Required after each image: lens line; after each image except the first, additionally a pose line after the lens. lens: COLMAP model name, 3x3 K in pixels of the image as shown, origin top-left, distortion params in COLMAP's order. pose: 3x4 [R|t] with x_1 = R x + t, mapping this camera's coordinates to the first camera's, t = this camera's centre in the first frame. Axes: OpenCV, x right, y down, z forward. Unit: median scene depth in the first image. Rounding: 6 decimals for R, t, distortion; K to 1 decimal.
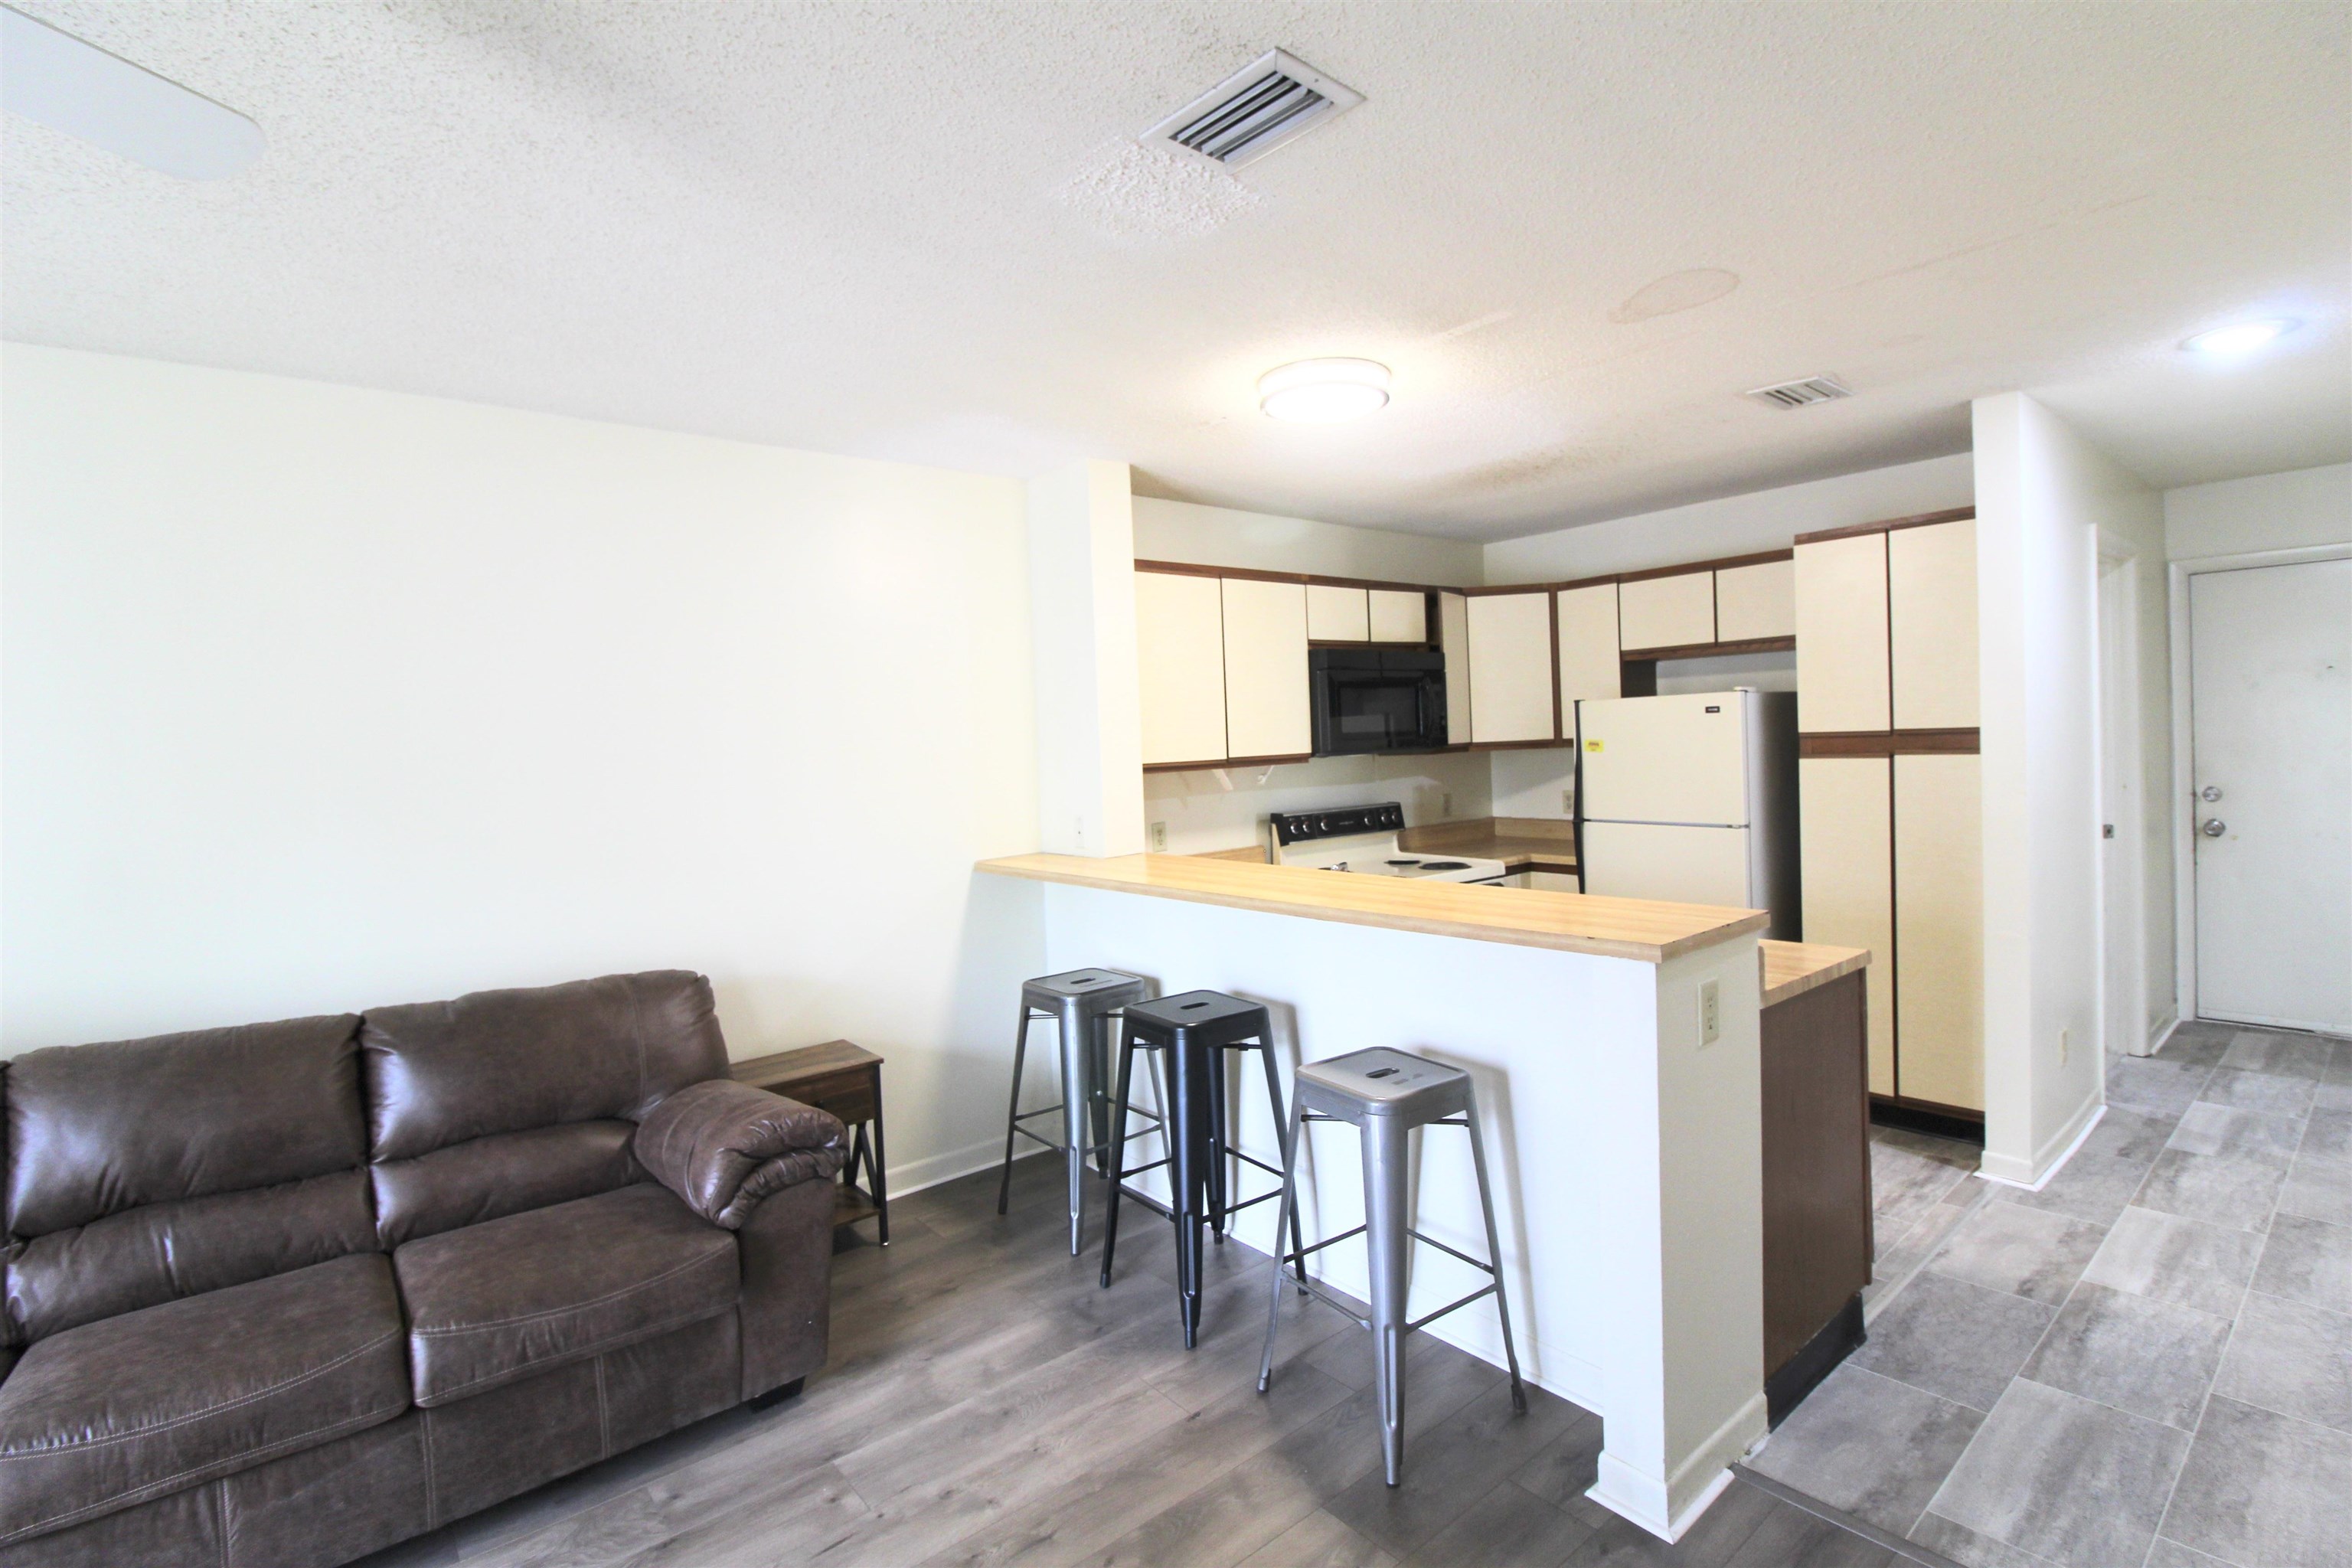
lens RADIAL K [[1089.1, 0, 1189.8], [0, 1089.1, 767.9], [0, 0, 1]] dist [-0.003235, -0.010910]
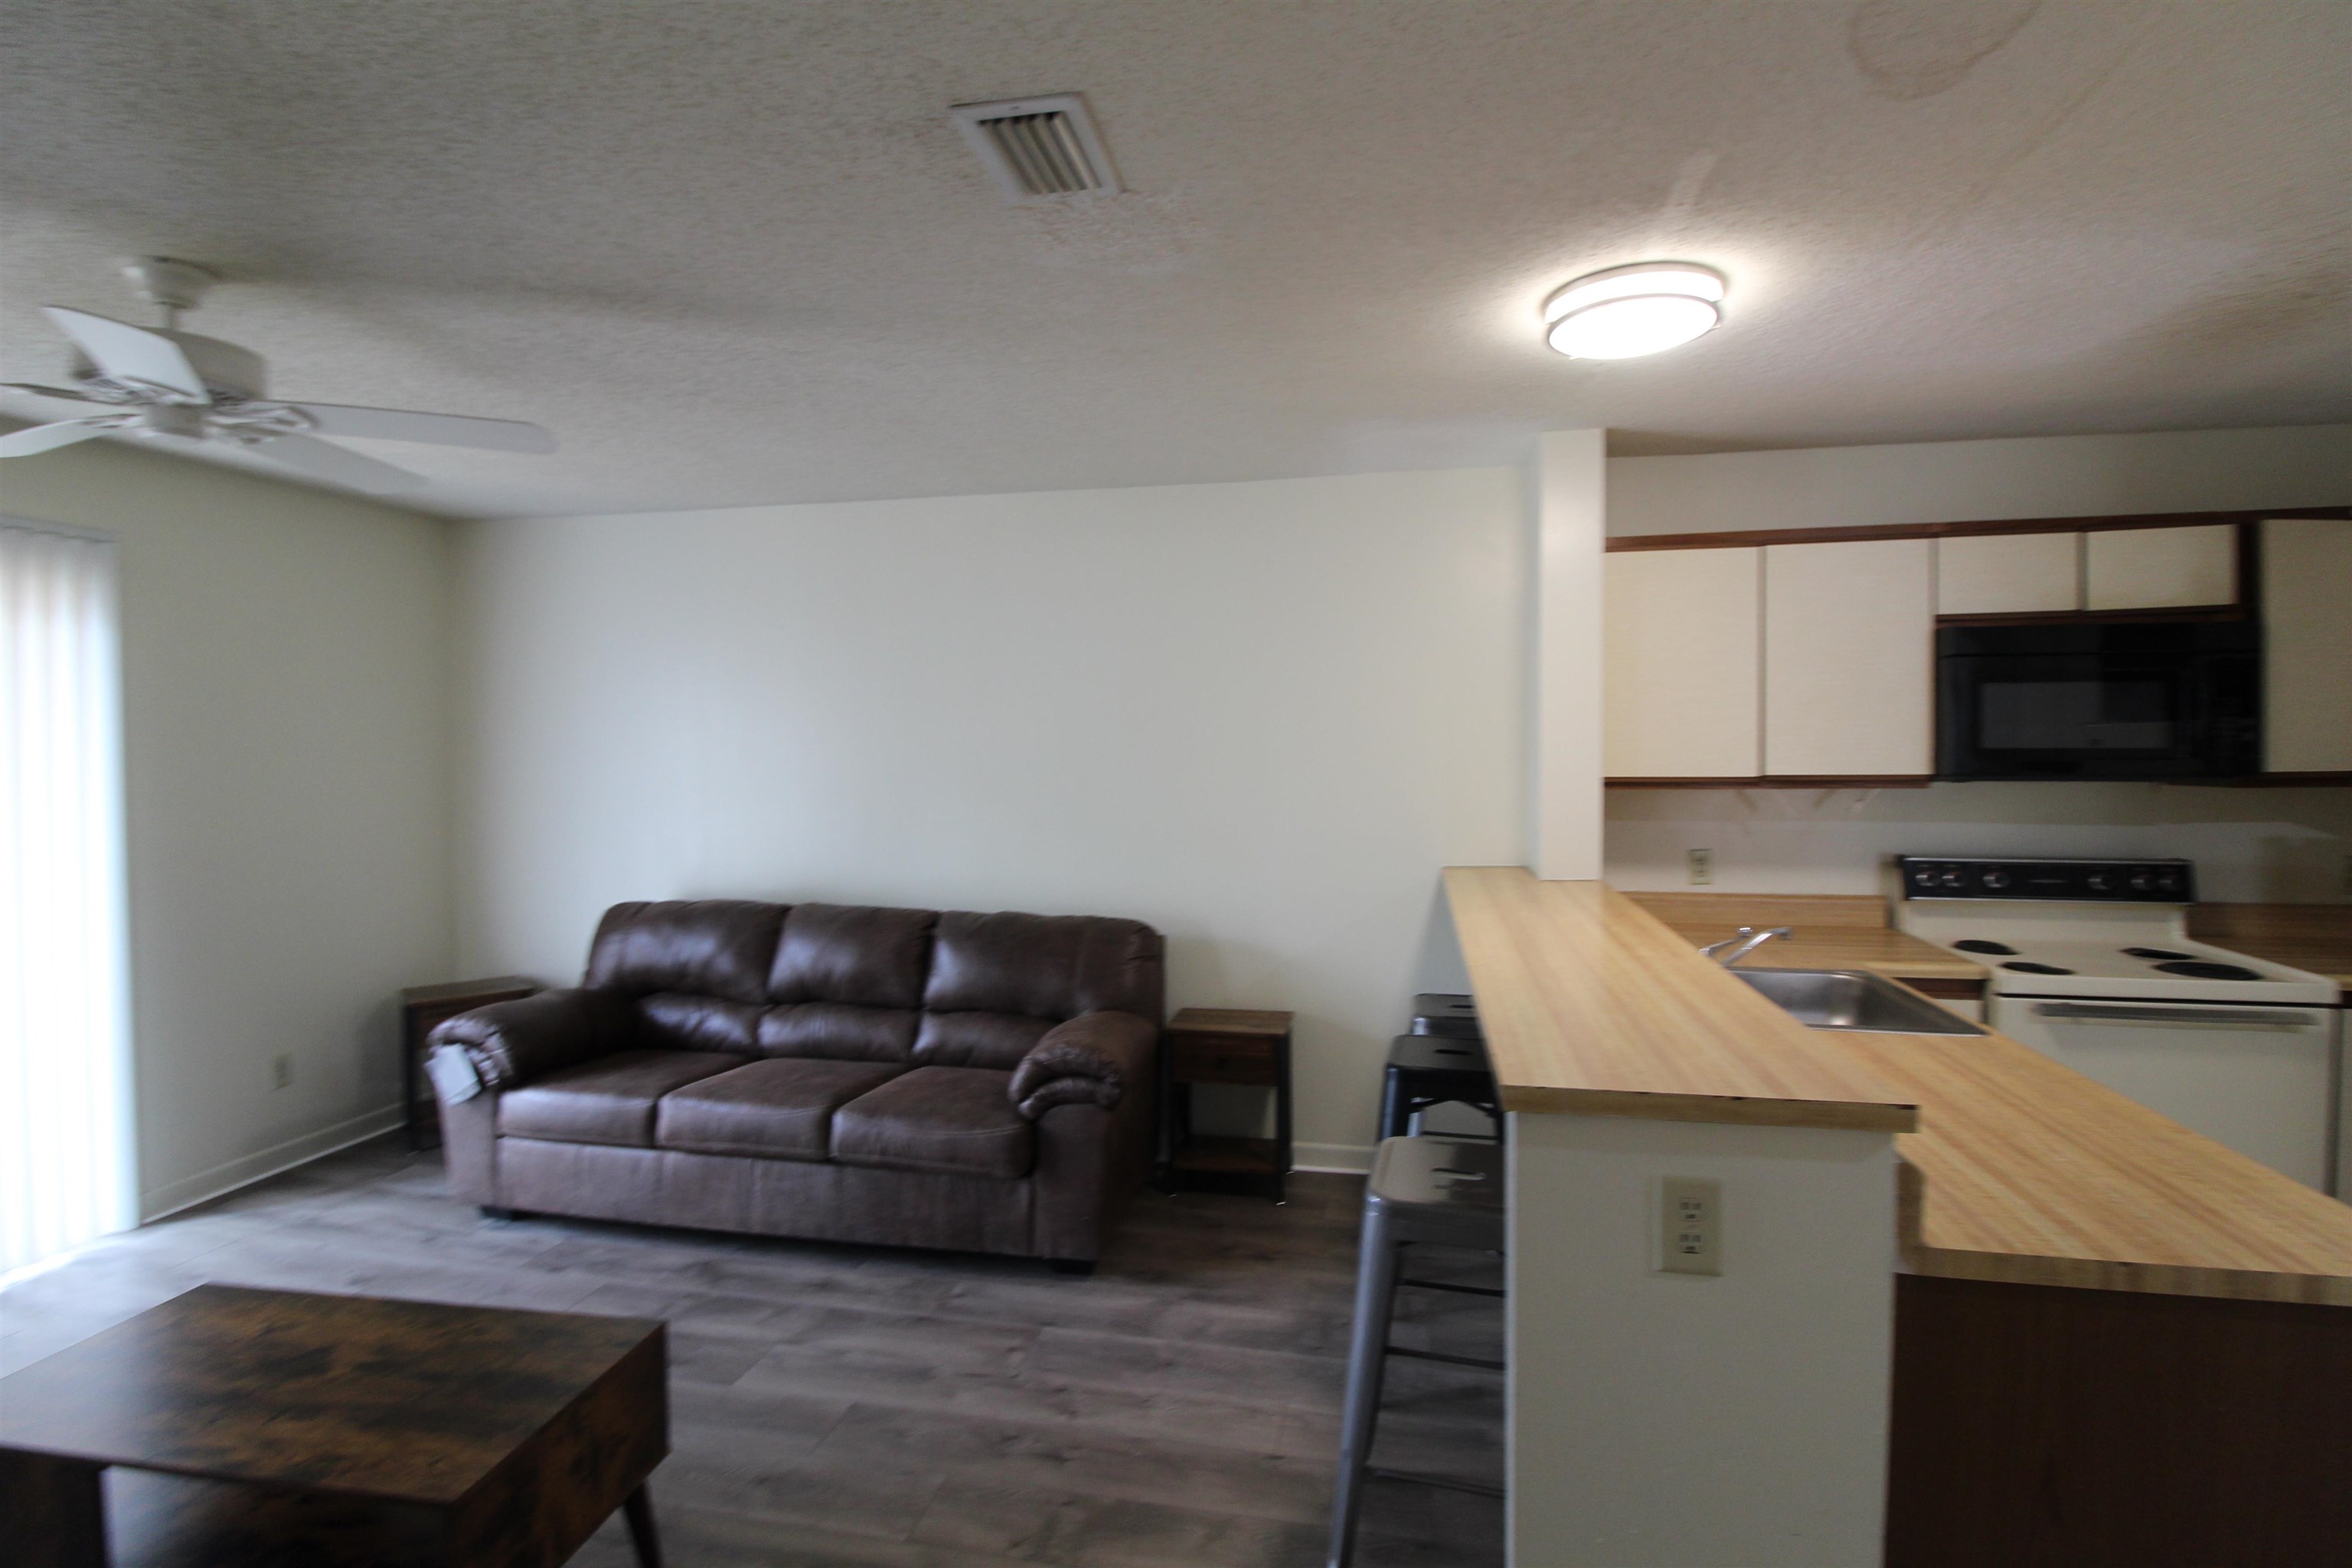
lens RADIAL K [[1089.1, 0, 1190.3], [0, 1089.1, 768.8], [0, 0, 1]] dist [-0.003235, -0.010910]
pose [[0.622347, 0.050293, -0.781124, 0.592296], [-0.038789, 0.998689, 0.033397, -0.036839], [0.781780, 0.009515, 0.623482, 0.292384]]
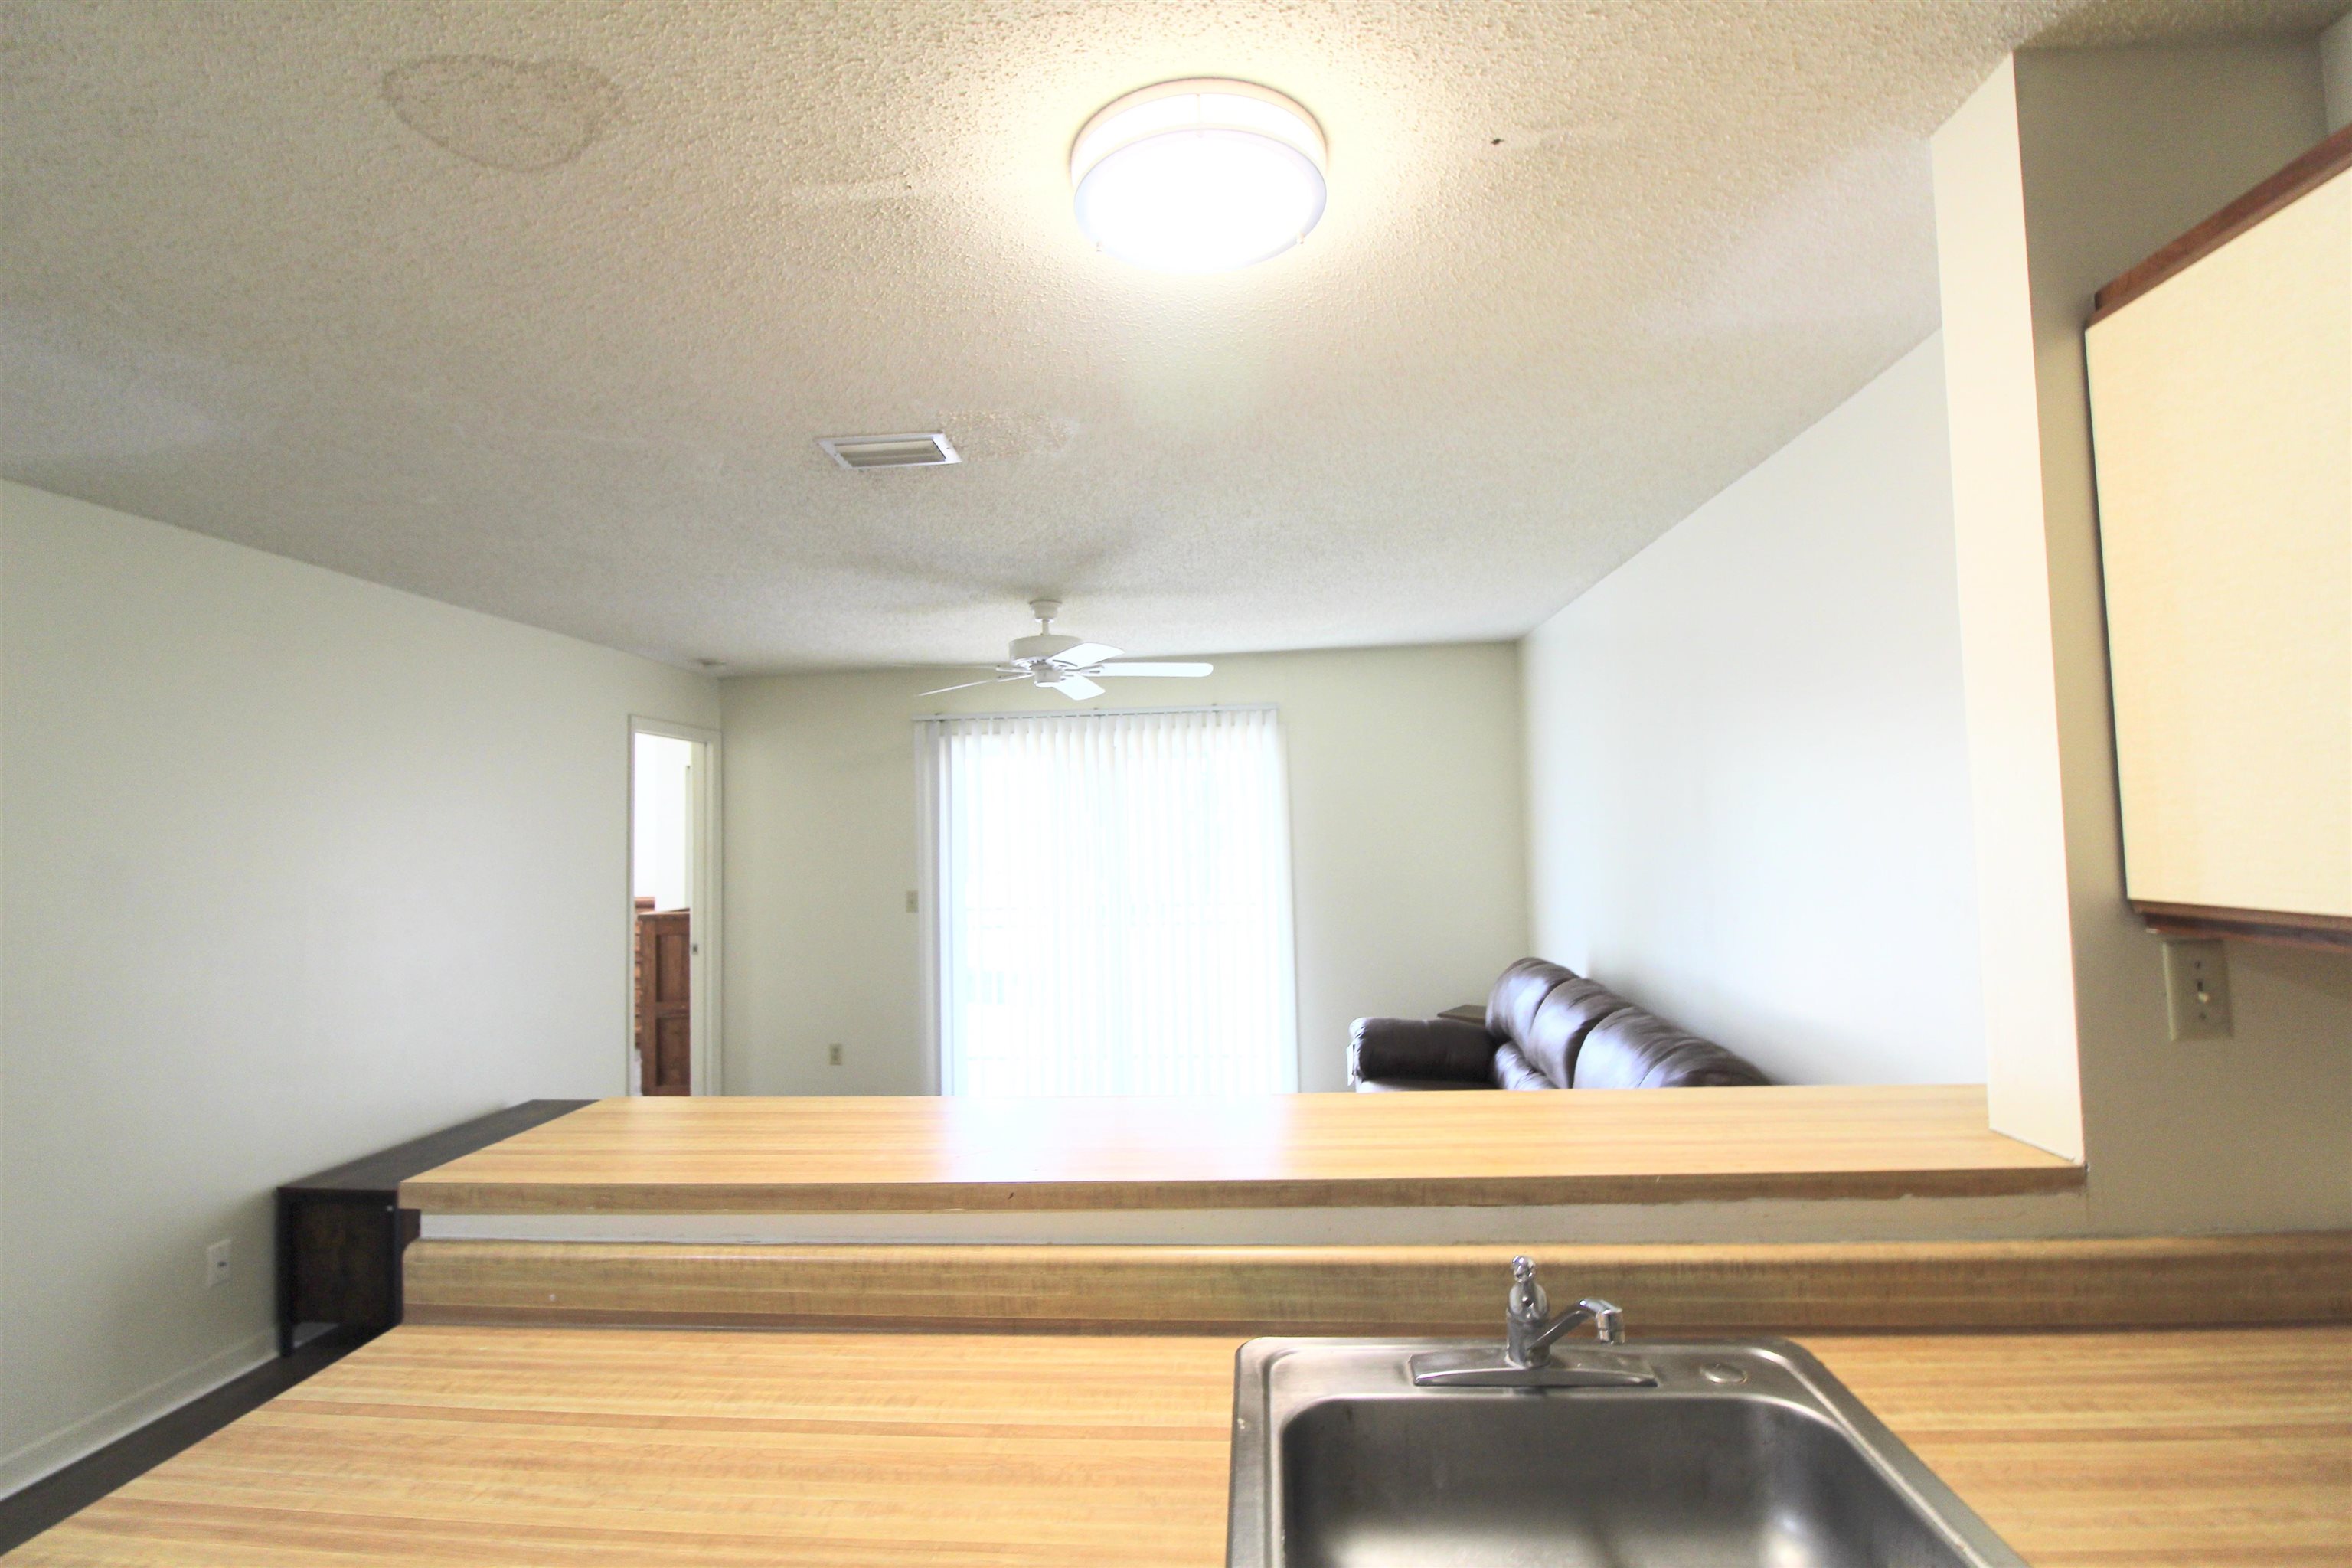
lens RADIAL K [[1089.1, 0, 1188.6], [0, 1089.1, 769.9], [0, 0, 1]] dist [-0.003235, -0.010910]
pose [[-0.693917, 0.017769, -0.719836, 0.539956], [0.035640, 0.999318, -0.009689, -0.069826], [0.719173, -0.032378, -0.694077, 1.445163]]
